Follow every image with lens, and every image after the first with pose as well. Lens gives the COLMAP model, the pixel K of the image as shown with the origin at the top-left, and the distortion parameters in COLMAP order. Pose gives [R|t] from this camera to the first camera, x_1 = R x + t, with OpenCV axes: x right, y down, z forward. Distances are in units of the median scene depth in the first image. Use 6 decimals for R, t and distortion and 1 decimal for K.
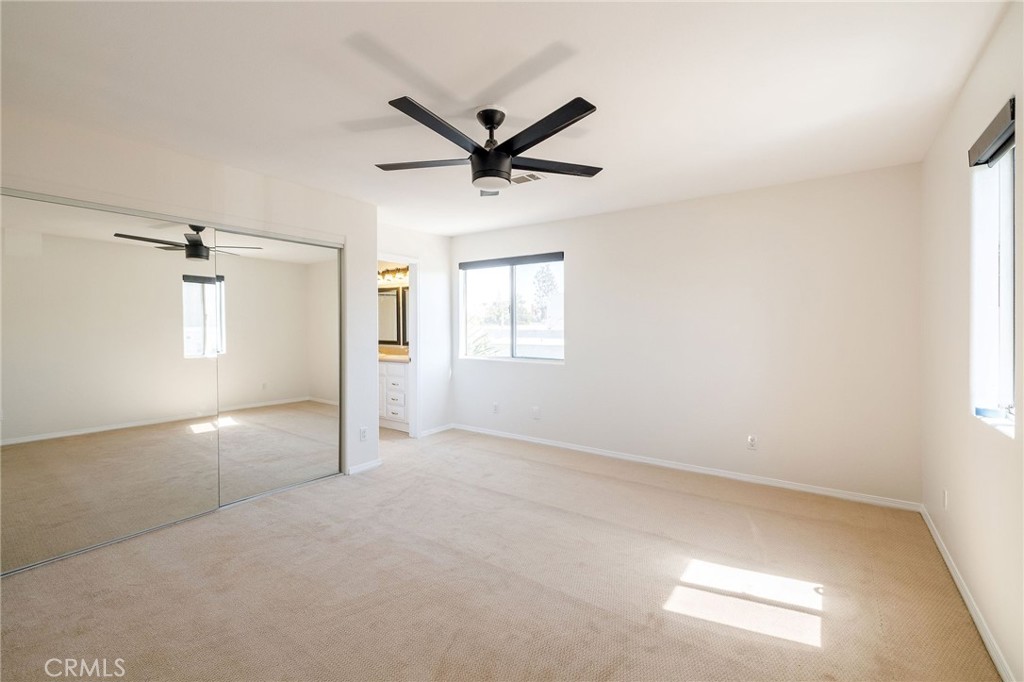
lens RADIAL K [[437.3, 0, 515.0], [0, 437.3, 338.9], [0, 0, 1]] dist [0.002364, -0.000946]
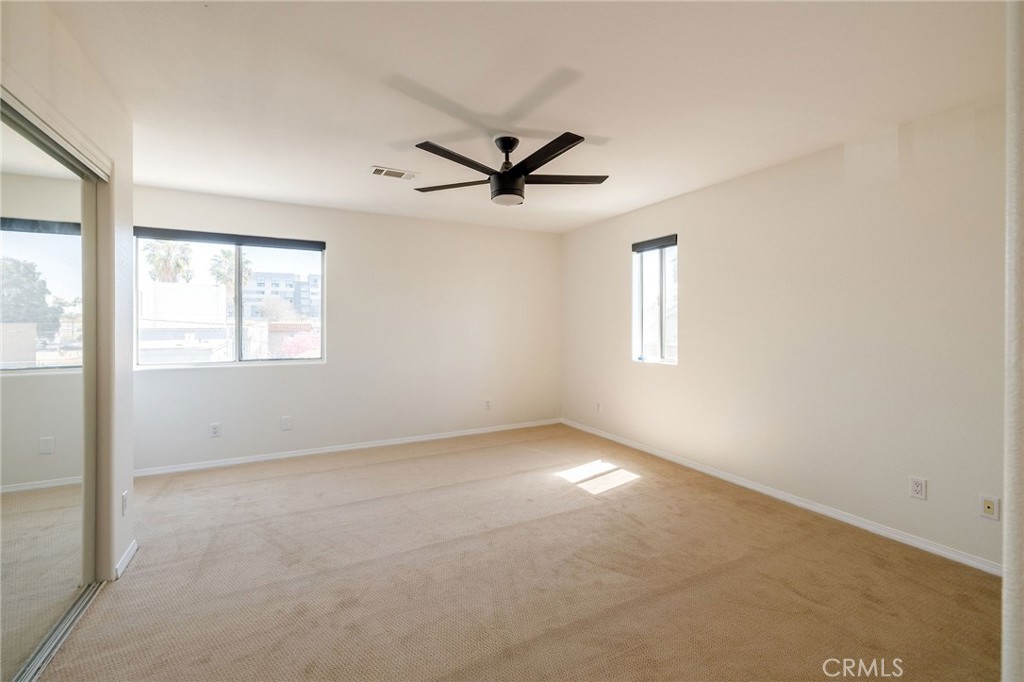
lens RADIAL K [[437.3, 0, 510.1], [0, 437.3, 337.5], [0, 0, 1]] dist [0.002364, -0.000946]
pose [[0.453895, -0.025814, 0.890681, -0.904191], [0.024529, 0.999563, 0.016469, -0.003658], [-0.890717, 0.014372, 0.454330, 0.381360]]
